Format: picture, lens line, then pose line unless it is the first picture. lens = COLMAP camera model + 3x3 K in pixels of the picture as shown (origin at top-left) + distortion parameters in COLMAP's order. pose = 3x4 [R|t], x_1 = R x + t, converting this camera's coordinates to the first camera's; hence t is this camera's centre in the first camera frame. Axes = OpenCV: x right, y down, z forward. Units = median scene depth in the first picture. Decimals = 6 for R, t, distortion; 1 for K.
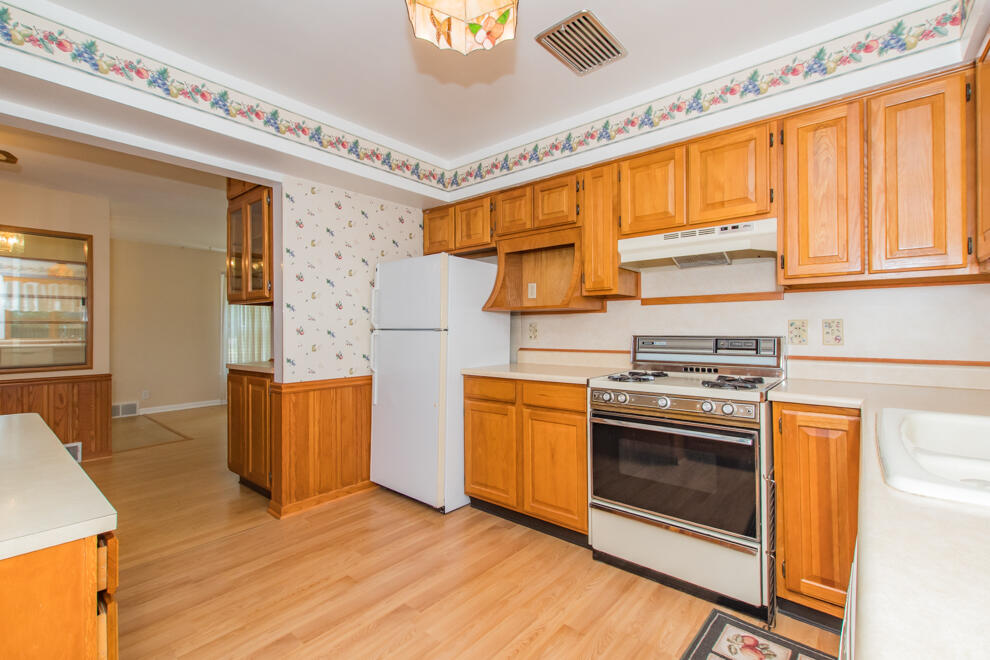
lens RADIAL K [[441.8, 0, 498.0], [0, 441.8, 319.7], [0, 0, 1]] dist [0.000848, -0.000033]
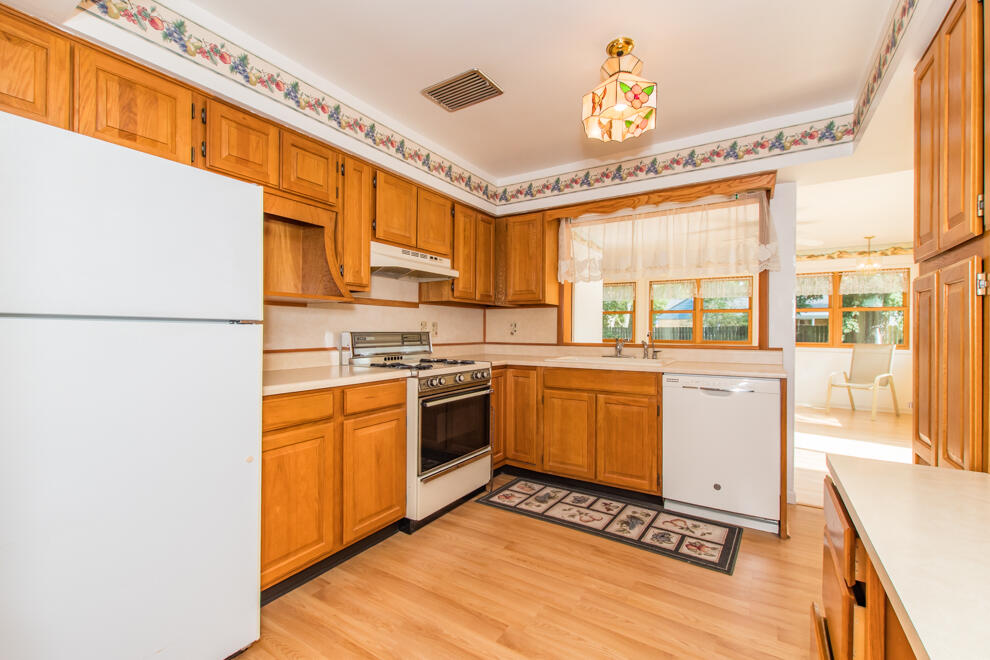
lens RADIAL K [[424.7, 0, 495.0], [0, 424.7, 330.0], [0, 0, 1]] dist [0.003693, 0.000126]
pose [[-0.137558, 0.007991, 0.990462, -0.814965], [-0.015423, 0.999829, -0.010208, 0.039592], [-0.990374, -0.016681, -0.137411, 0.893151]]
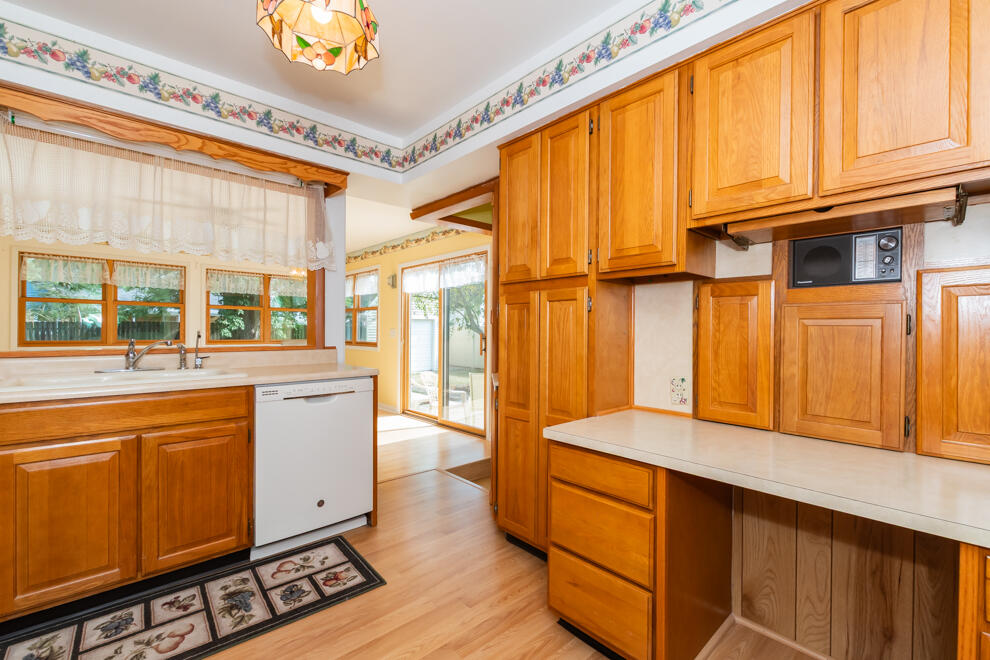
lens RADIAL K [[428.3, 0, 491.5], [0, 428.3, 331.5], [0, 0, 1]] dist [0.004131, -0.000371]
pose [[-0.991731, 0.001177, 0.128332, -0.345136], [-0.000105, 0.999950, -0.009985, 0.034535], [-0.128337, -0.009916, -0.991681, 1.100393]]
